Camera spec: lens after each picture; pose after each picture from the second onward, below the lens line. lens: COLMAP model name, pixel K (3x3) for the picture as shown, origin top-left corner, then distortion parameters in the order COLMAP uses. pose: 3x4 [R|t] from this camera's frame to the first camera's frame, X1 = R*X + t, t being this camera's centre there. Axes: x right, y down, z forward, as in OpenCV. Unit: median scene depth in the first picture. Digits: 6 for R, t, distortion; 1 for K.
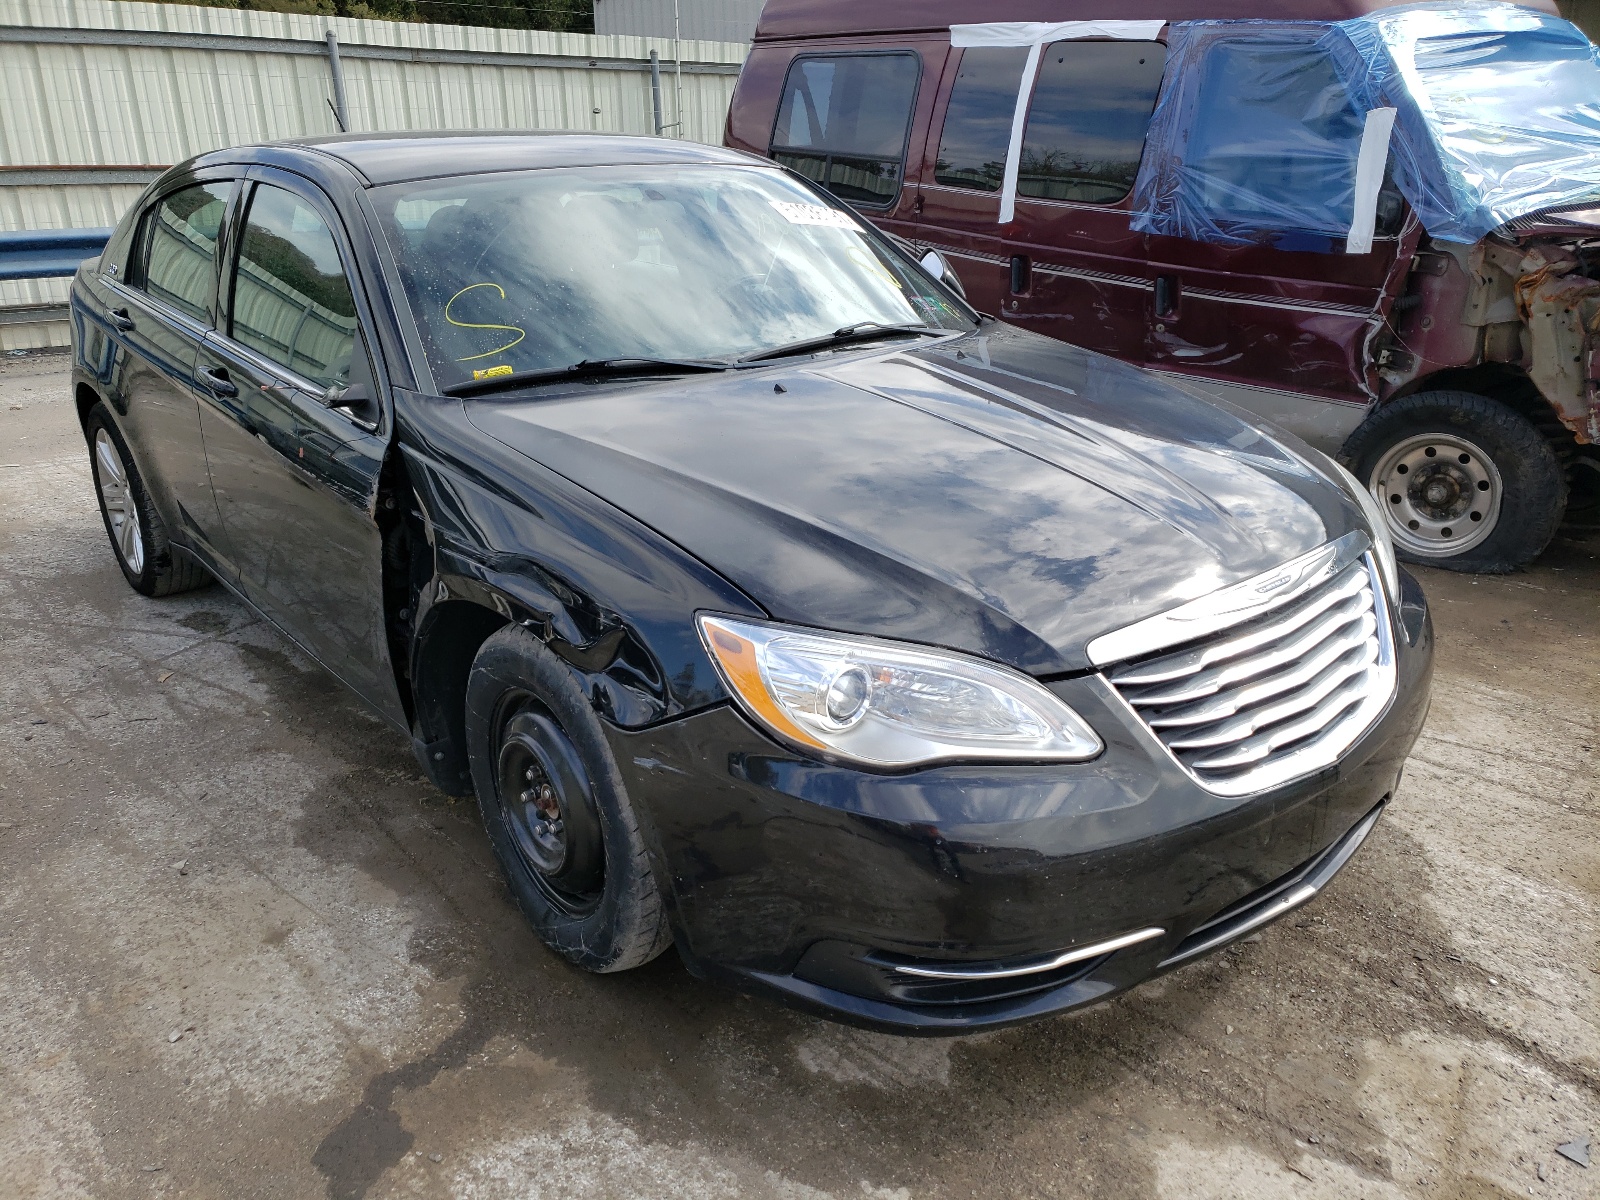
lens RADIAL K [[1324.4, 0, 800.0], [0, 1324.4, 600.0], [0, 0, 1]] dist [0.033421, 0.000904]
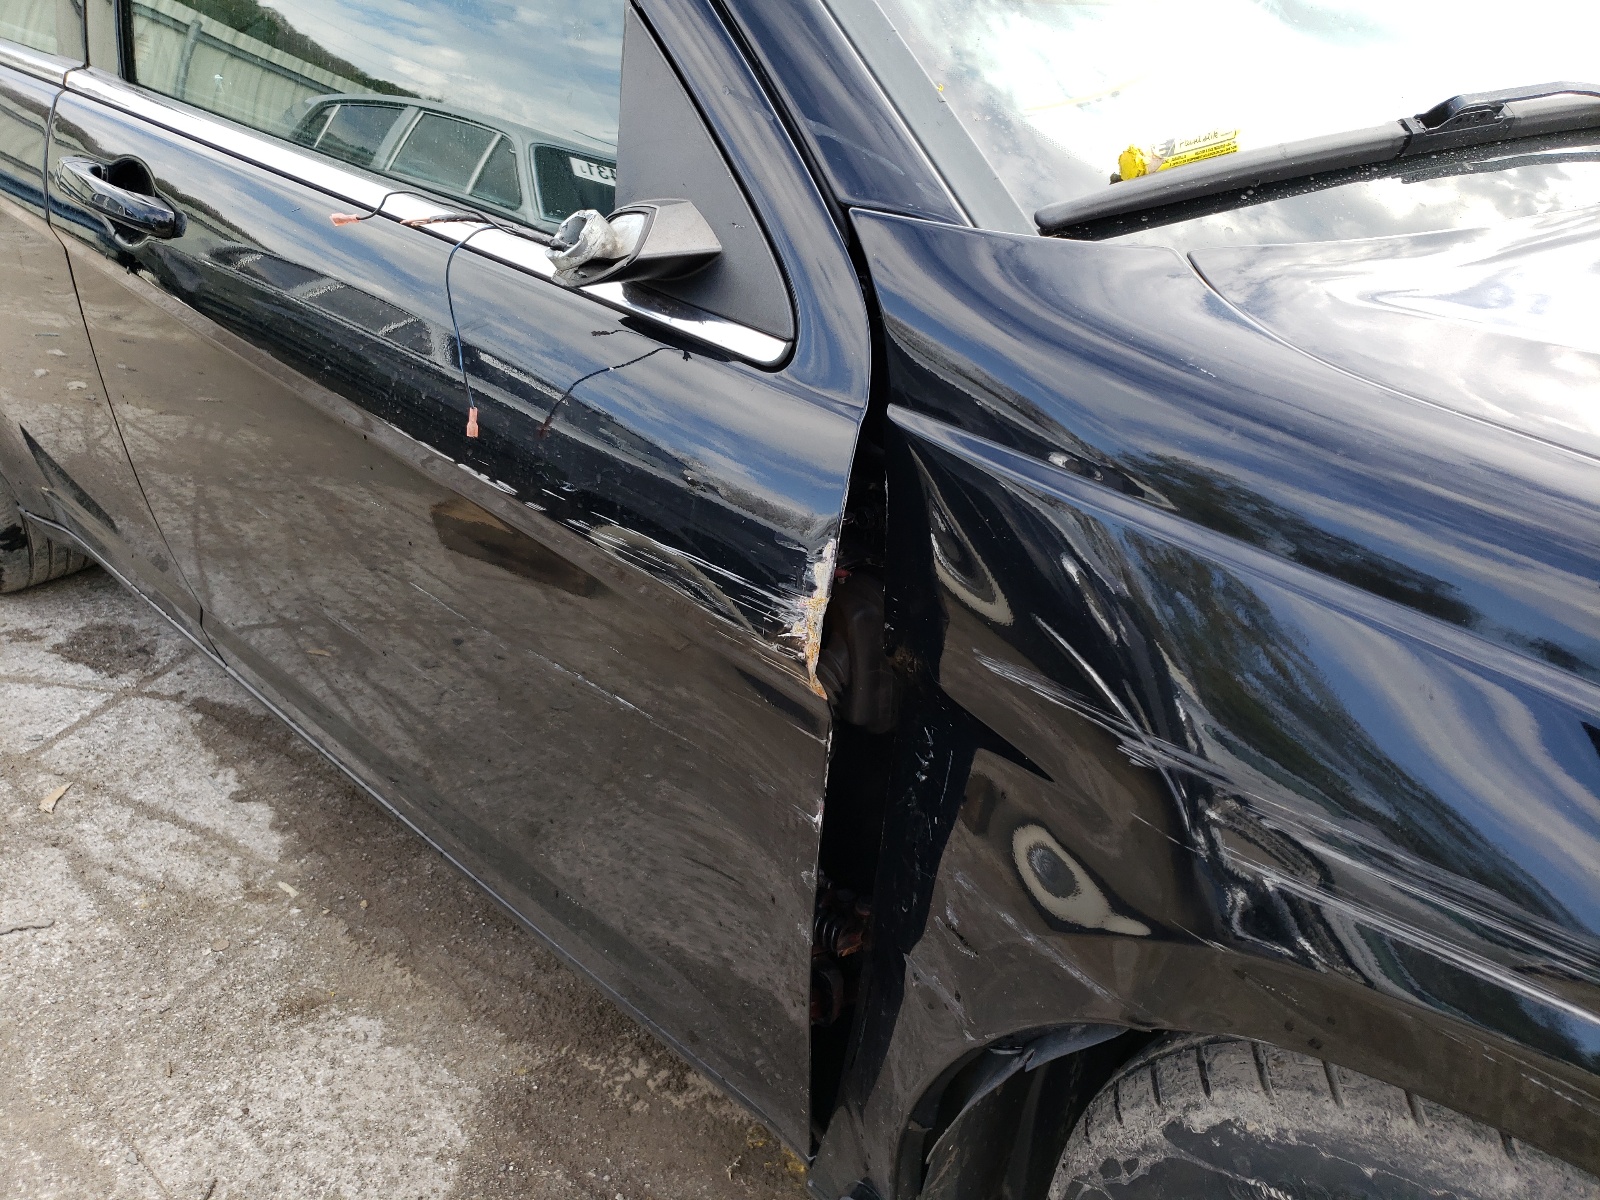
lens RADIAL K [[1240.4, 0, 800.0], [0, 1240.4, 600.0], [0, 0, 1]] dist [0.028919, -0.005369]
pose [[0.991277, -0.056926, 0.118869, -0.263695], [0.037121, 0.985989, 0.162628, -0.090321], [-0.126461, -0.156797, 0.979501, 0.543476]]
